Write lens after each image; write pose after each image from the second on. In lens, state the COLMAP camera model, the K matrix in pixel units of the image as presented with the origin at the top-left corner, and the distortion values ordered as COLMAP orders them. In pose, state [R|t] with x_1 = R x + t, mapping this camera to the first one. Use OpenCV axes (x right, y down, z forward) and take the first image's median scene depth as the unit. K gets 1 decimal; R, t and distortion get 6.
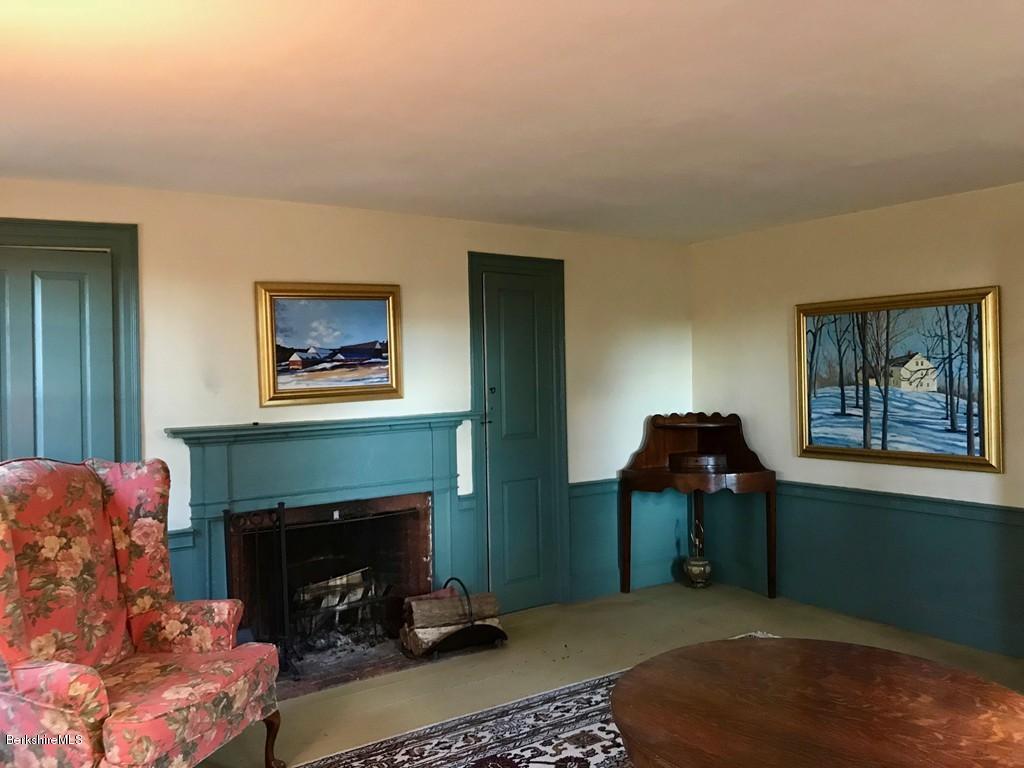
lens RADIAL K [[846.0, 0, 513.4], [0, 846.0, 369.3], [0, 0, 1]] dist [0.010200, 0.004129]
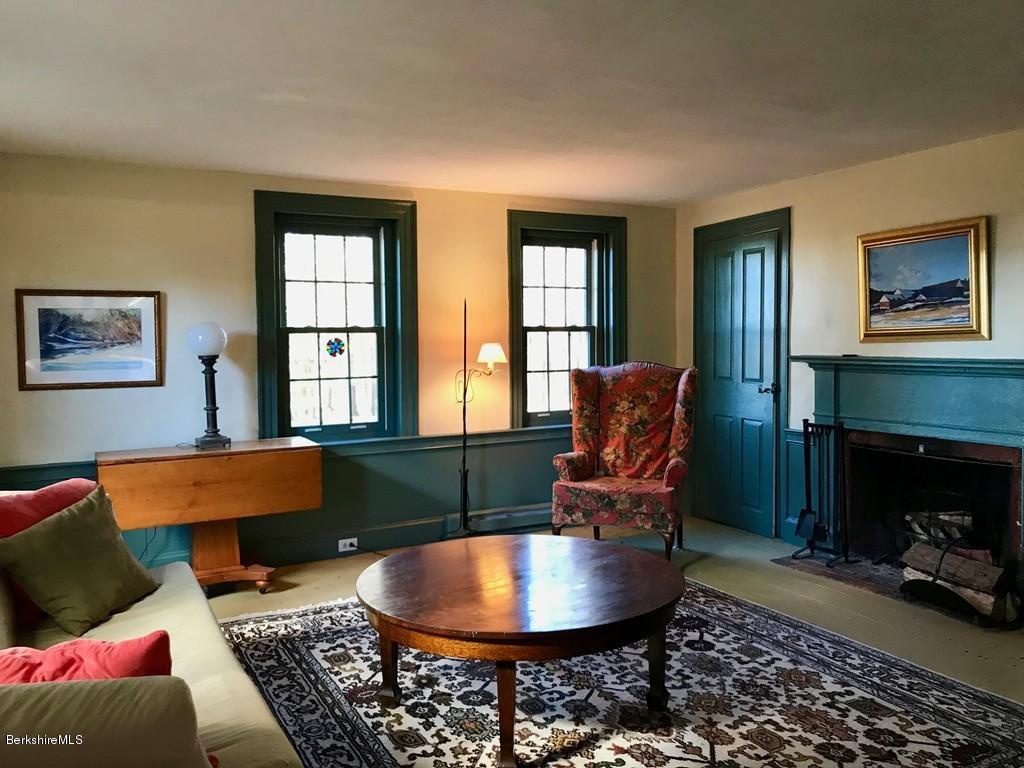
lens RADIAL K [[846.0, 0, 513.4], [0, 846.0, 369.3], [0, 0, 1]] dist [0.010200, 0.004129]
pose [[-0.099353, 0.064378, -0.992967, 0.916012], [0.014048, 0.997896, 0.063292, 0.000639], [0.994953, -0.007660, -0.100049, 0.630400]]
